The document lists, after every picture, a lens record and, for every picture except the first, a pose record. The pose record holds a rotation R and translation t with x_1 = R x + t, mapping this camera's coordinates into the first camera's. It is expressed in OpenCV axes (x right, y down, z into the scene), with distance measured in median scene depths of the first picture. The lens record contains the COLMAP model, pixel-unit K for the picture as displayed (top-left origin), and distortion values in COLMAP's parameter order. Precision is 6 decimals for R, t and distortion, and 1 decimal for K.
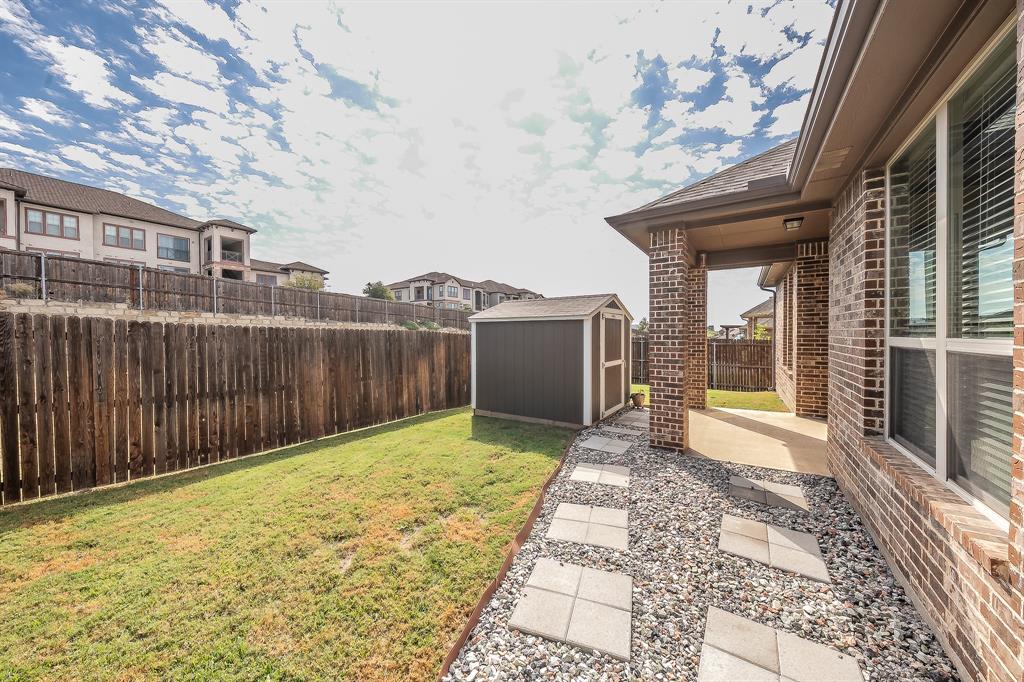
lens RADIAL K [[369.7, 0, 512.4], [0, 369.7, 346.5], [0, 0, 1]] dist [-0.001833, -0.000014]
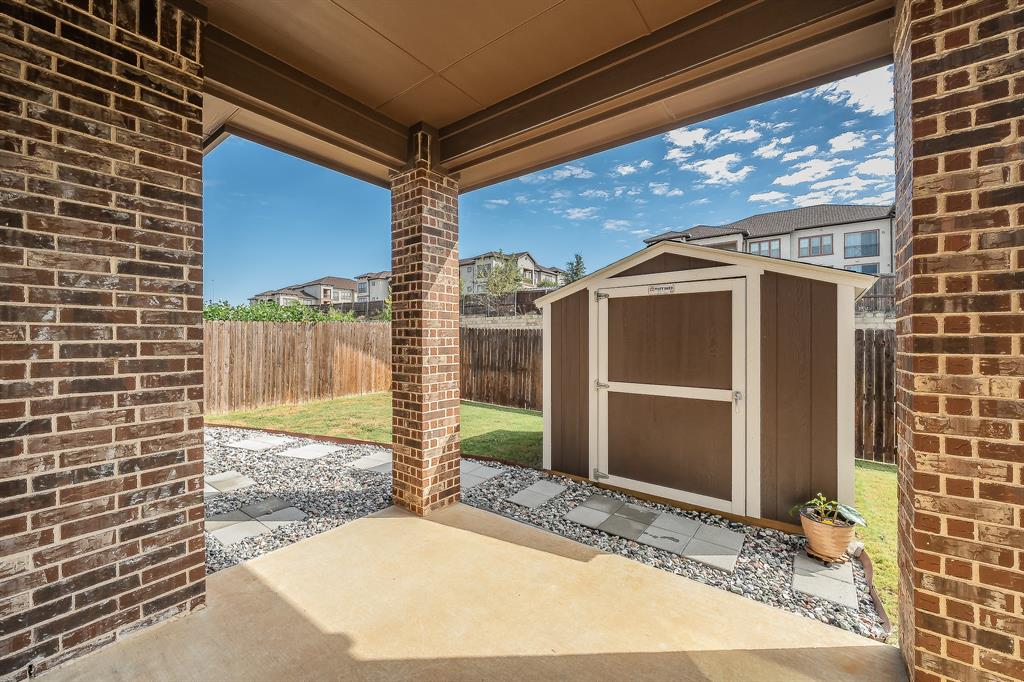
lens RADIAL K [[406.5, 0, 503.3], [0, 406.5, 338.1], [0, 0, 1]] dist [-0.004809, 0.000293]
pose [[-0.110225, 0.001679, -0.993905, 1.037074], [-0.033454, 0.999426, 0.005399, -0.021381], [0.993343, 0.033845, -0.110105, 1.118320]]
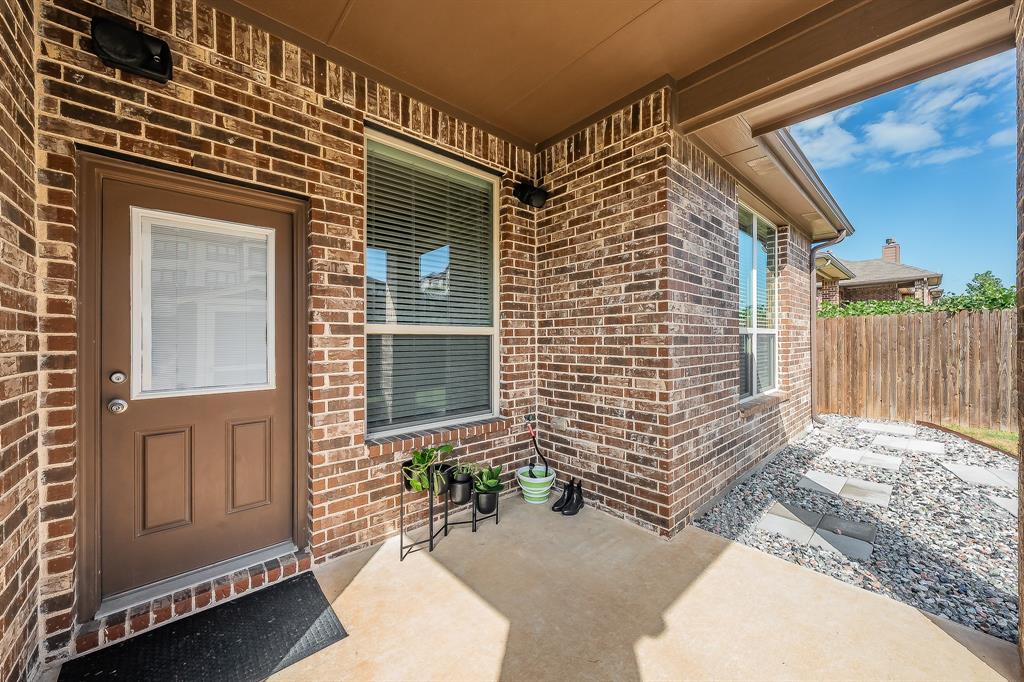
lens RADIAL K [[369.7, 0, 504.2], [0, 369.7, 337.9], [0, 0, 1]] dist [-0.001833, -0.000014]
pose [[-0.956098, 0.011628, 0.292815, 0.731089], [0.021683, 0.999281, 0.031117, -0.021384], [-0.292243, 0.036100, -0.955663, 1.292428]]
